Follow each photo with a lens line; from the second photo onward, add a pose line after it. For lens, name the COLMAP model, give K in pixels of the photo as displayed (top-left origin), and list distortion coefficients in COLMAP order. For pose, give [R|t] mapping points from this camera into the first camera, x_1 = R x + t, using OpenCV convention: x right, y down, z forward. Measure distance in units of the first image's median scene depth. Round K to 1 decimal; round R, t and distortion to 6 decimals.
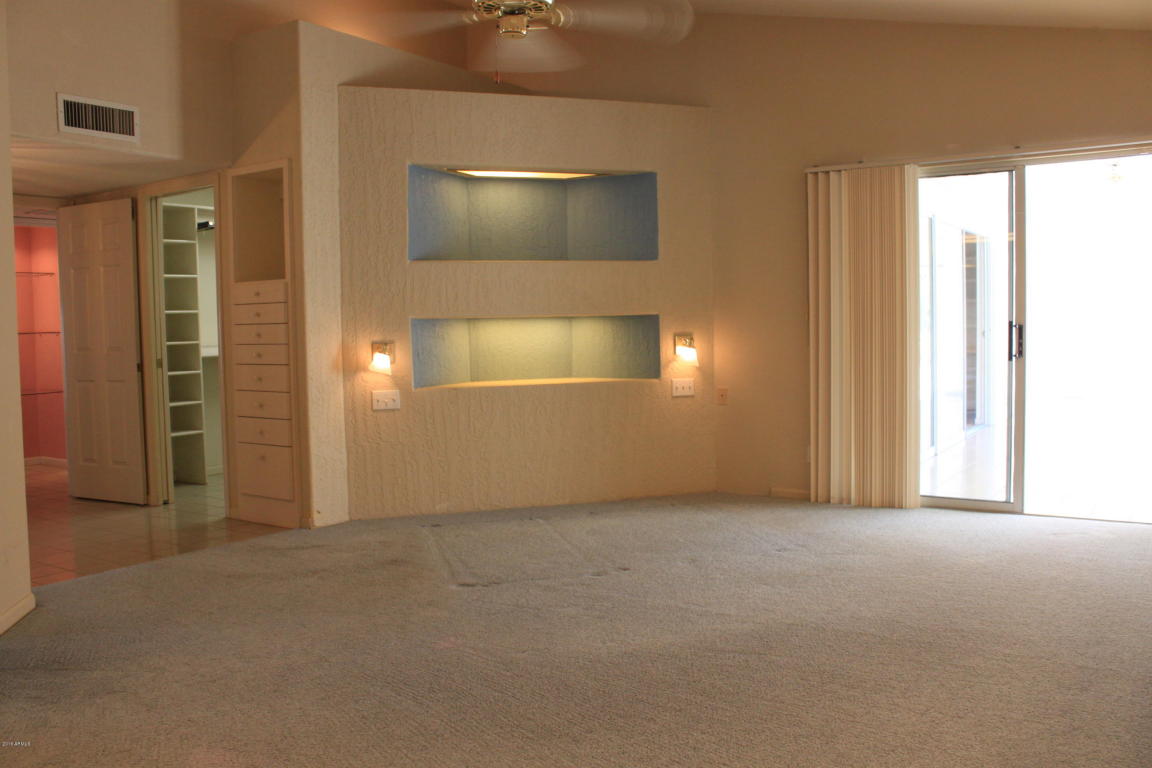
lens RADIAL K [[987.7, 0, 577.8], [0, 987.7, 359.7], [0, 0, 1]] dist [-0.129059, 0.124831]
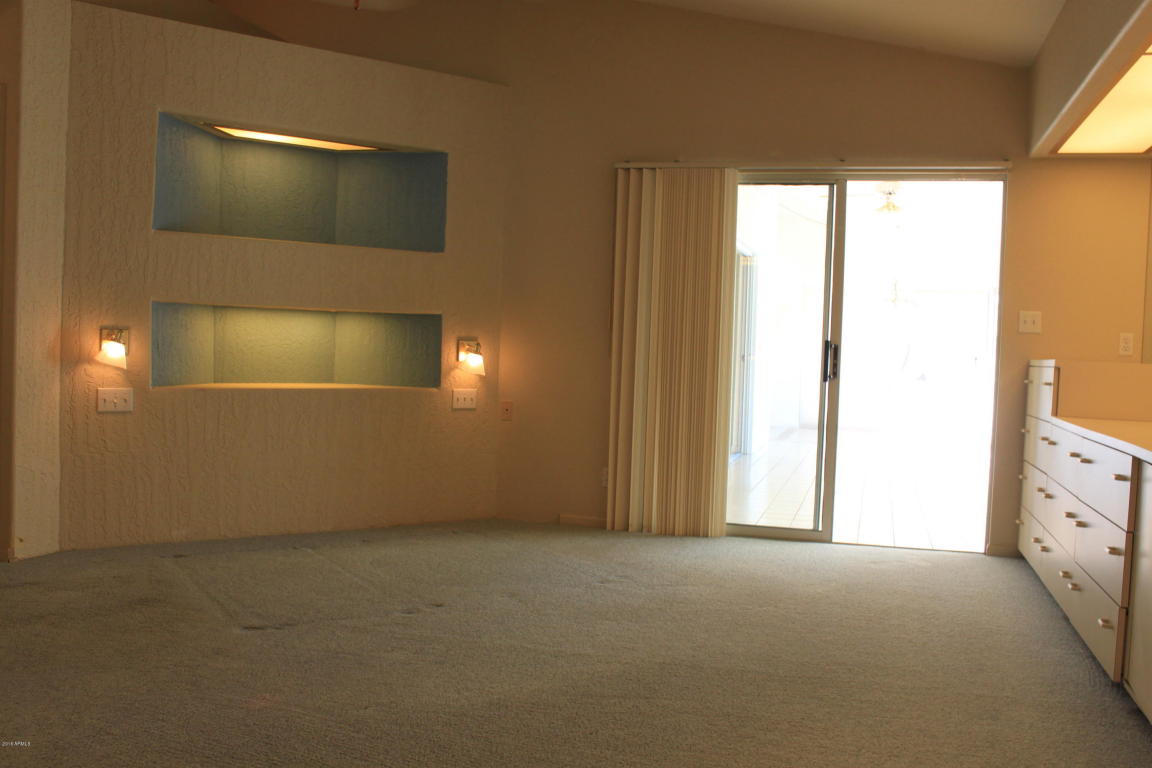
lens RADIAL K [[1075.7, 0, 577.9], [0, 1075.7, 357.2], [0, 0, 1]] dist [-0.074745, 0.000000]
pose [[0.951480, 0.046860, 0.304123, -0.101889], [-0.039875, 0.998780, -0.029142, 0.016415], [-0.305117, 0.015602, 0.952187, 0.061563]]
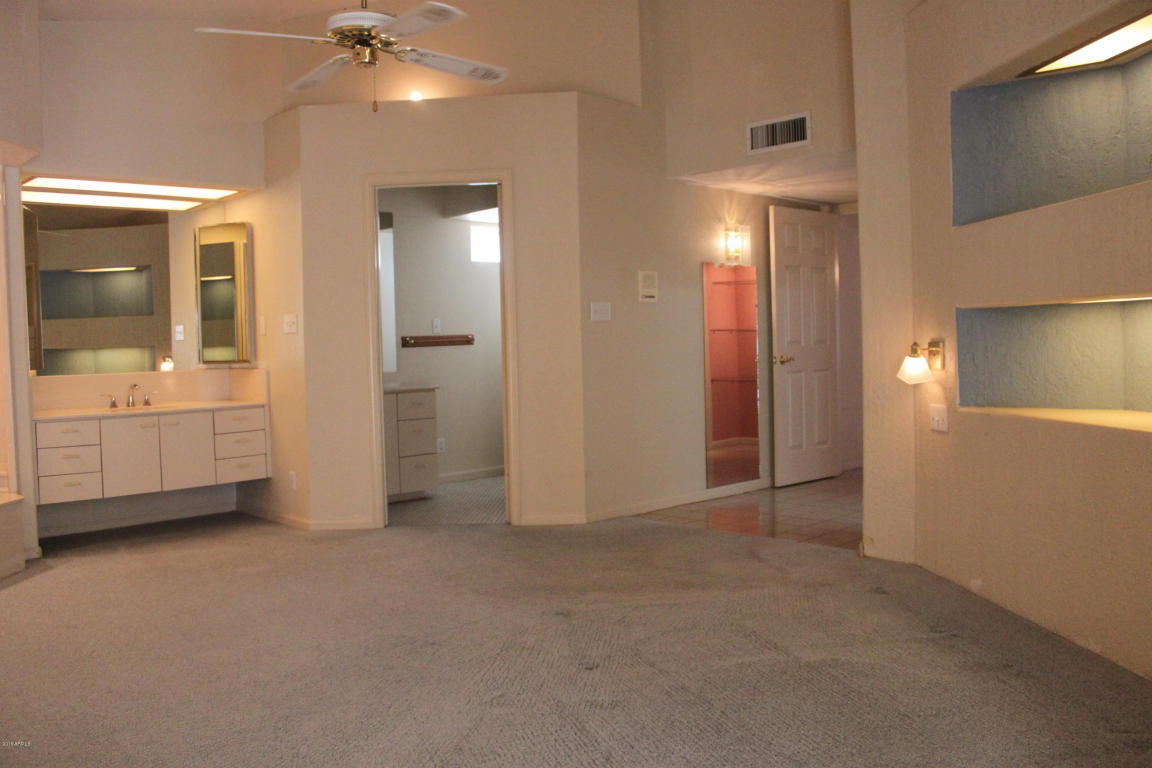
lens RADIAL K [[987.7, 0, 575.9], [0, 987.7, 377.9], [0, 0, 1]] dist [-0.129059, 0.124831]
pose [[-0.233311, 0.067322, -0.970069, 0.591590], [0.003467, 0.997652, 0.068403, -0.042317], [0.972396, 0.012596, -0.232997, 0.917452]]
